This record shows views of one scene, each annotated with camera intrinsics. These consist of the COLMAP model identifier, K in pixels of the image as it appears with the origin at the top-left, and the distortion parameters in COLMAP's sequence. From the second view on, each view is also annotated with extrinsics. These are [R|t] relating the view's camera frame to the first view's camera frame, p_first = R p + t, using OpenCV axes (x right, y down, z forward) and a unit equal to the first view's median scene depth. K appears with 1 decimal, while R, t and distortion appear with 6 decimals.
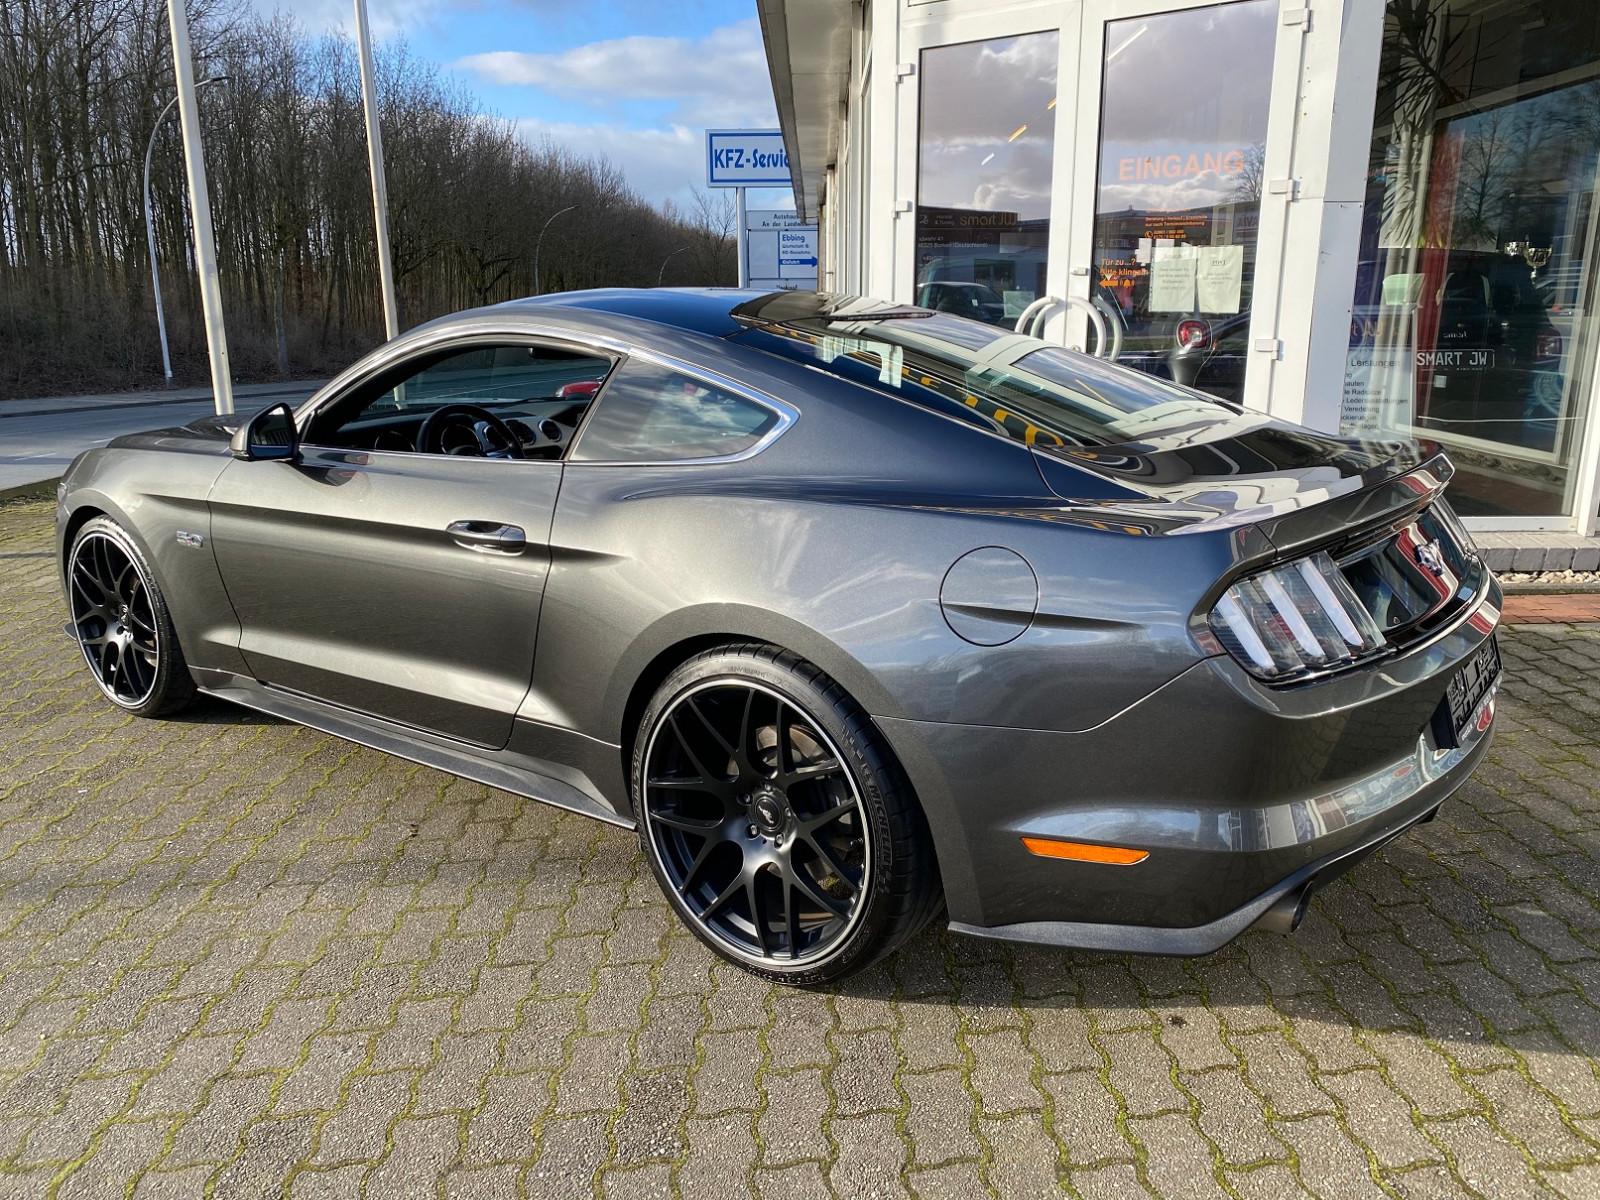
lens RADIAL K [[1220.0, 0, 800.0], [0, 1220.0, 600.0], [0, 0, 1]] dist [0.012007, -0.001822]
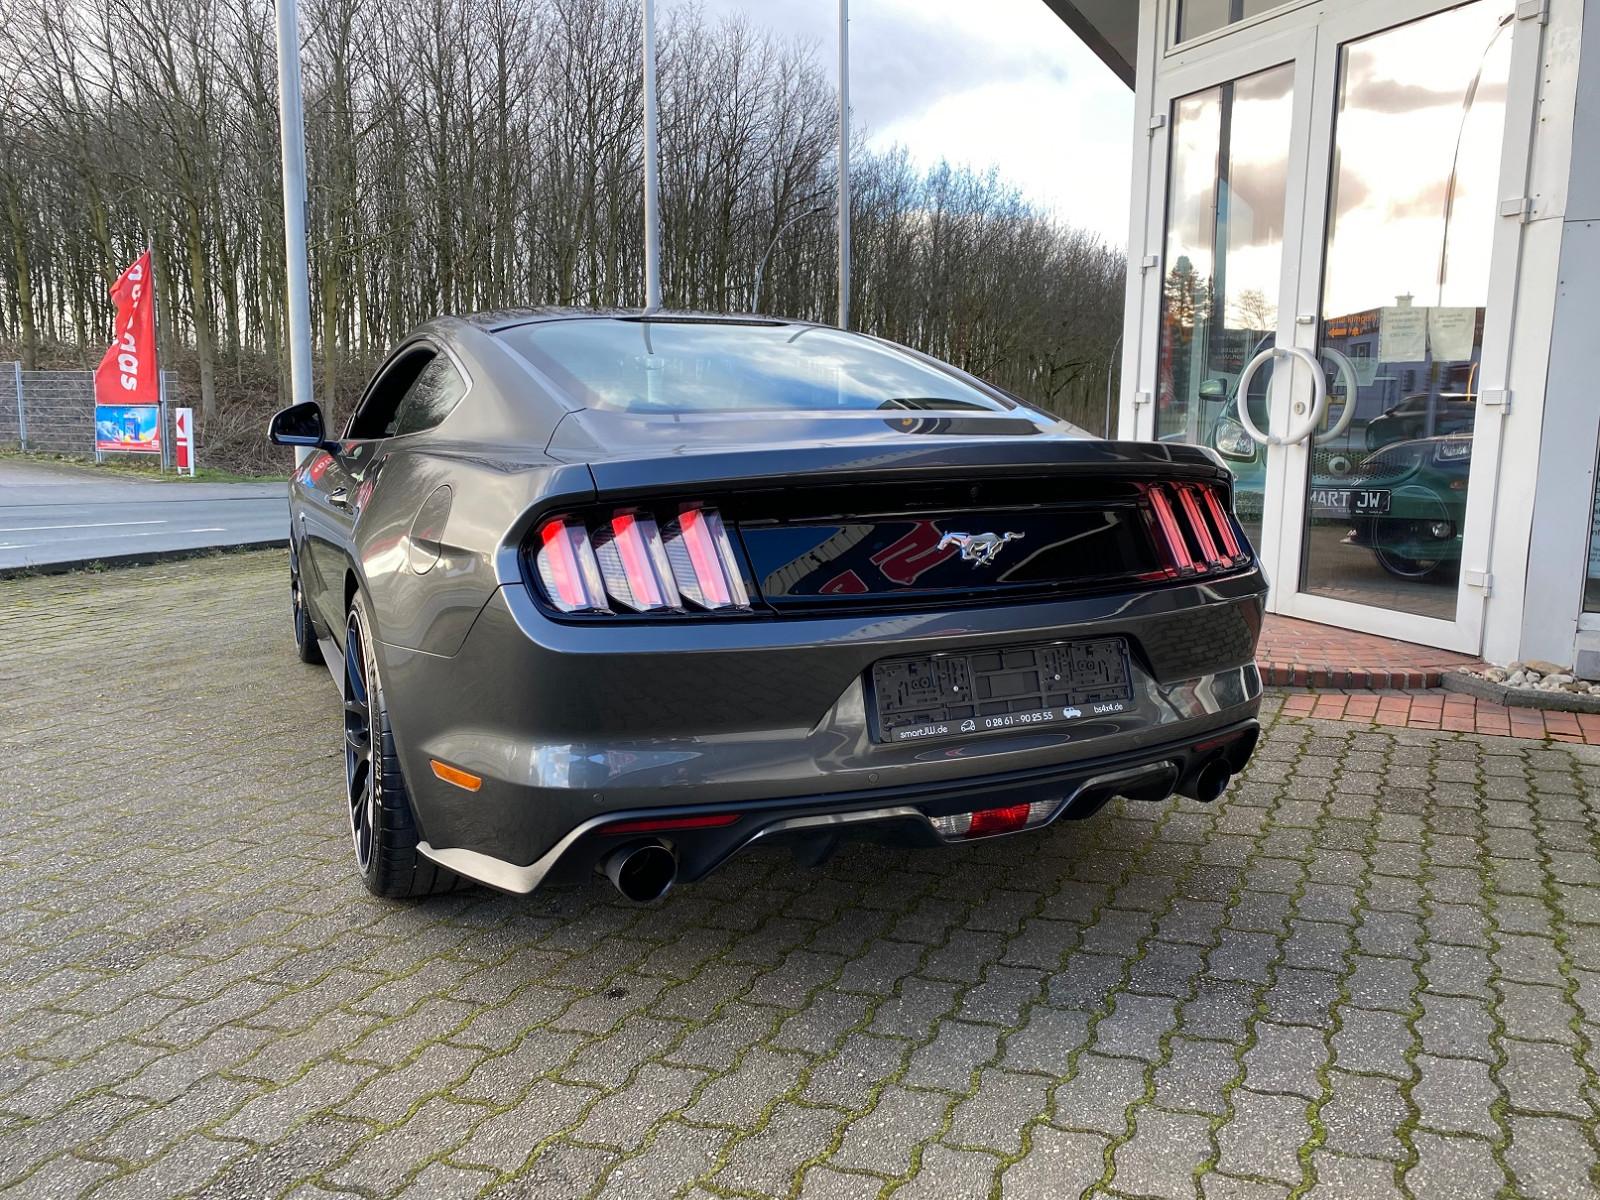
lens RADIAL K [[1222.2, 0, 792.9], [0, 1222.2, 590.8], [0, 0, 1]] dist [0.009293, 0.002535]
pose [[0.886171, 0.078566, -0.456650, 0.340743], [-0.120243, 0.990751, -0.062883, 0.029038], [0.447485, 0.110634, 0.887421, 0.066883]]
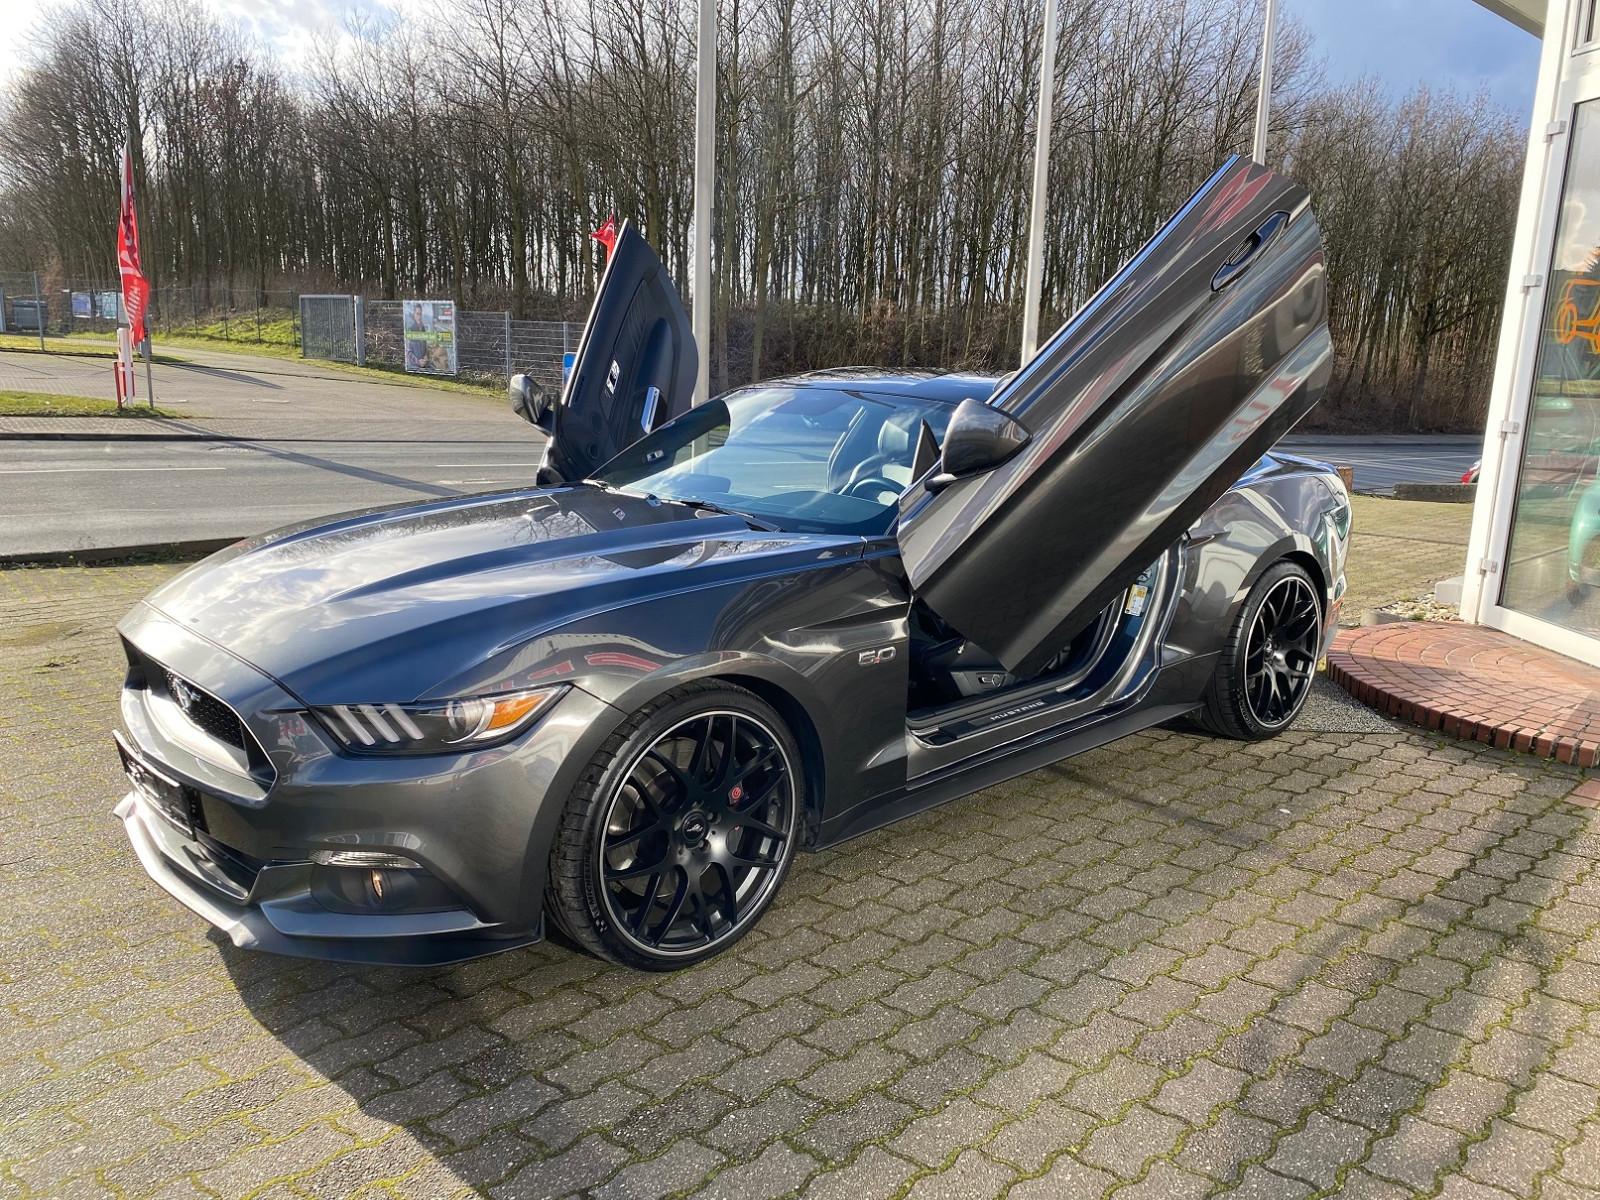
lens RADIAL K [[1210.9, 0, 794.6], [0, 1210.9, 604.7], [0, 0, 1]] dist [0.043332, -0.046033]
pose [[0.683358, 0.176366, -0.708461, 0.447628], [-0.203157, 0.977993, 0.047505, -0.032969], [0.701249, 0.111466, 0.704149, 0.039726]]
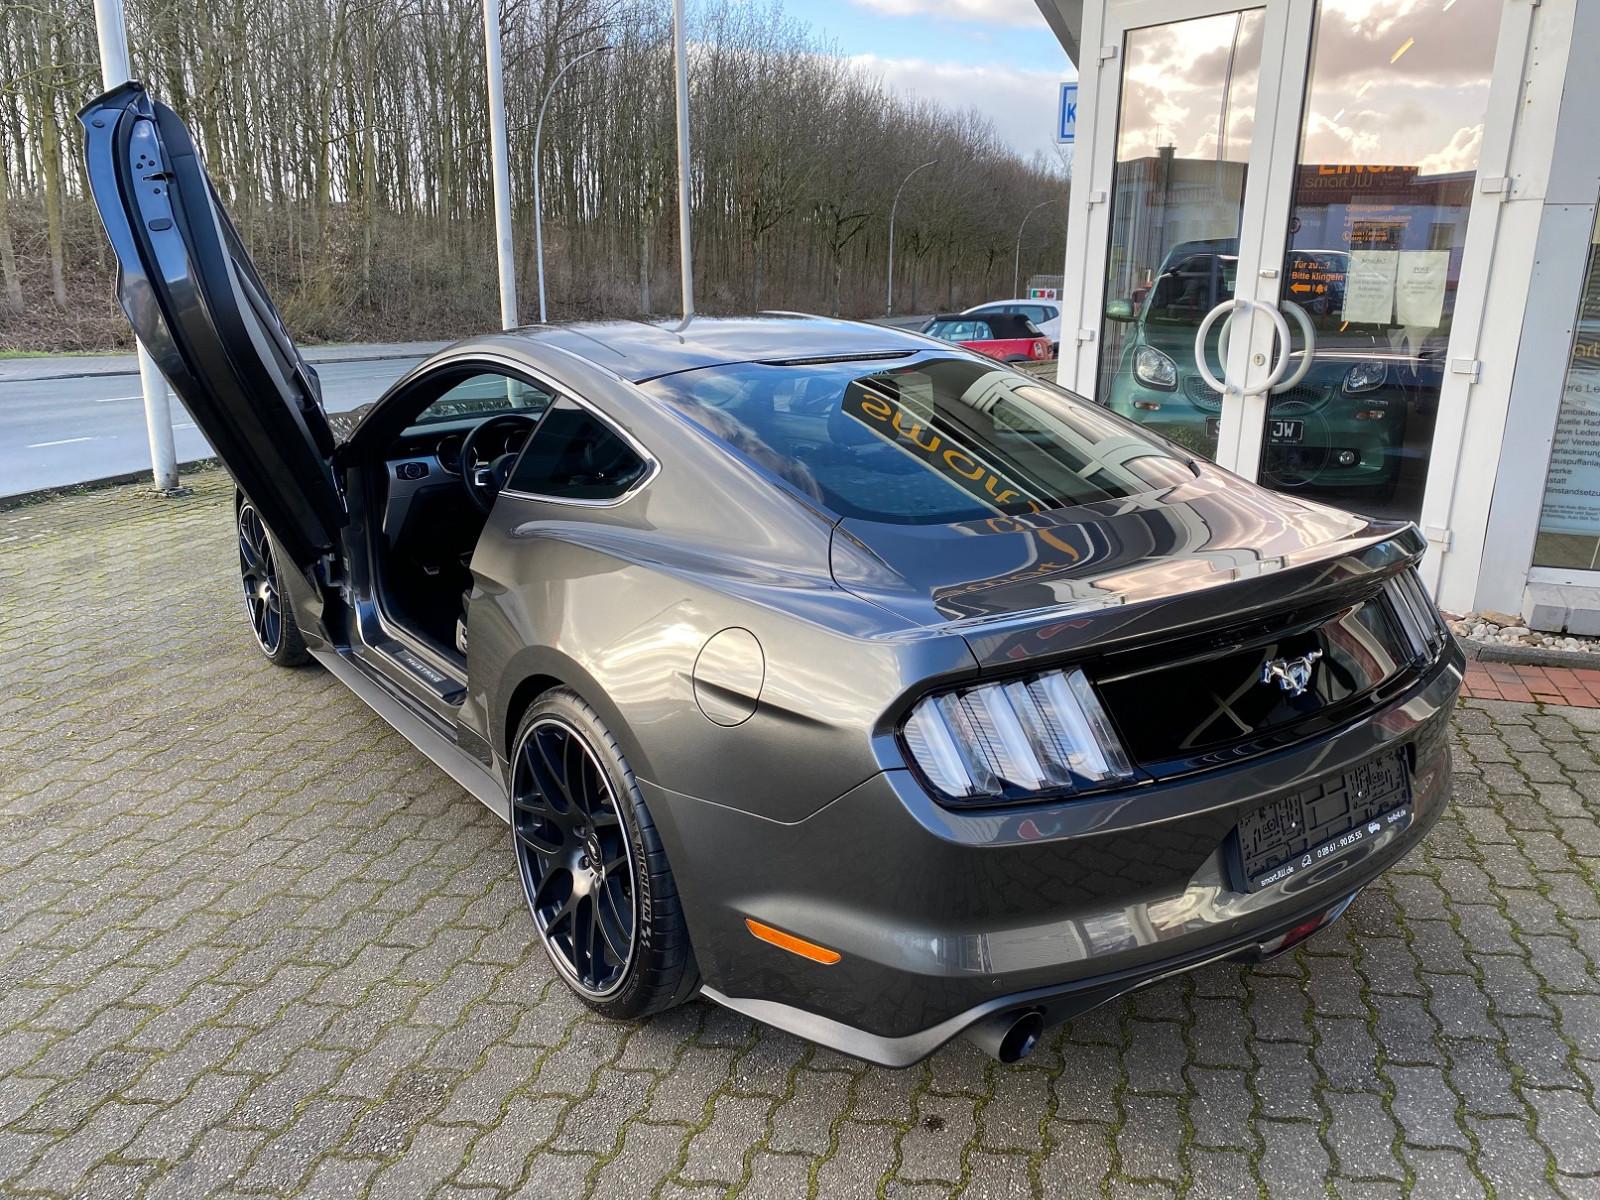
lens RADIAL K [[1220.0, 0, 800.0], [0, 1220.0, 600.0], [0, 0, 1]] dist [0.012007, -0.001822]
pose [[0.958028, 0.091016, -0.271841, 0.173623], [-0.081189, 0.995580, 0.047205, -0.043039], [0.274936, -0.023154, 0.961184, 0.018313]]
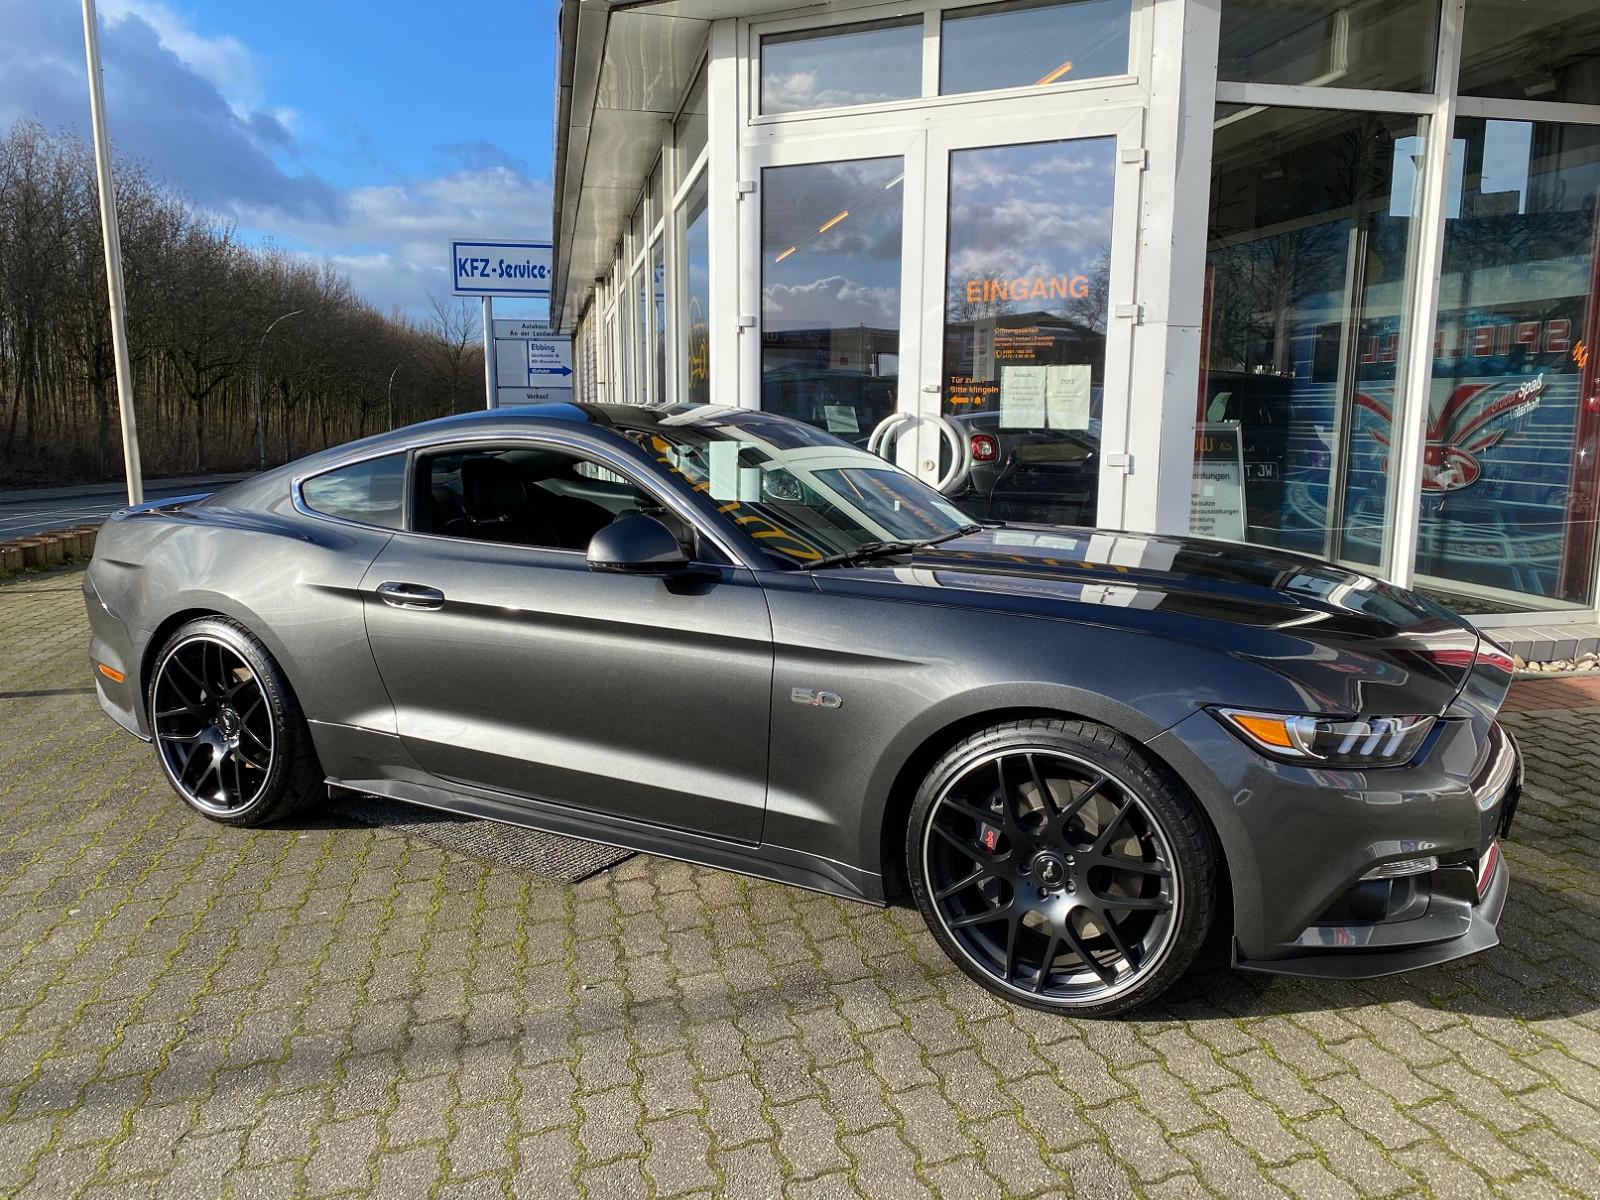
lens RADIAL K [[1210.9, 0, 794.6], [0, 1210.9, 604.7], [0, 0, 1]] dist [0.043332, -0.046033]
pose [[0.978048, -0.025472, 0.206818, -0.101837], [0.042209, 0.996144, -0.076919, -0.017702], [-0.204062, 0.083960, 0.975351, 0.056914]]
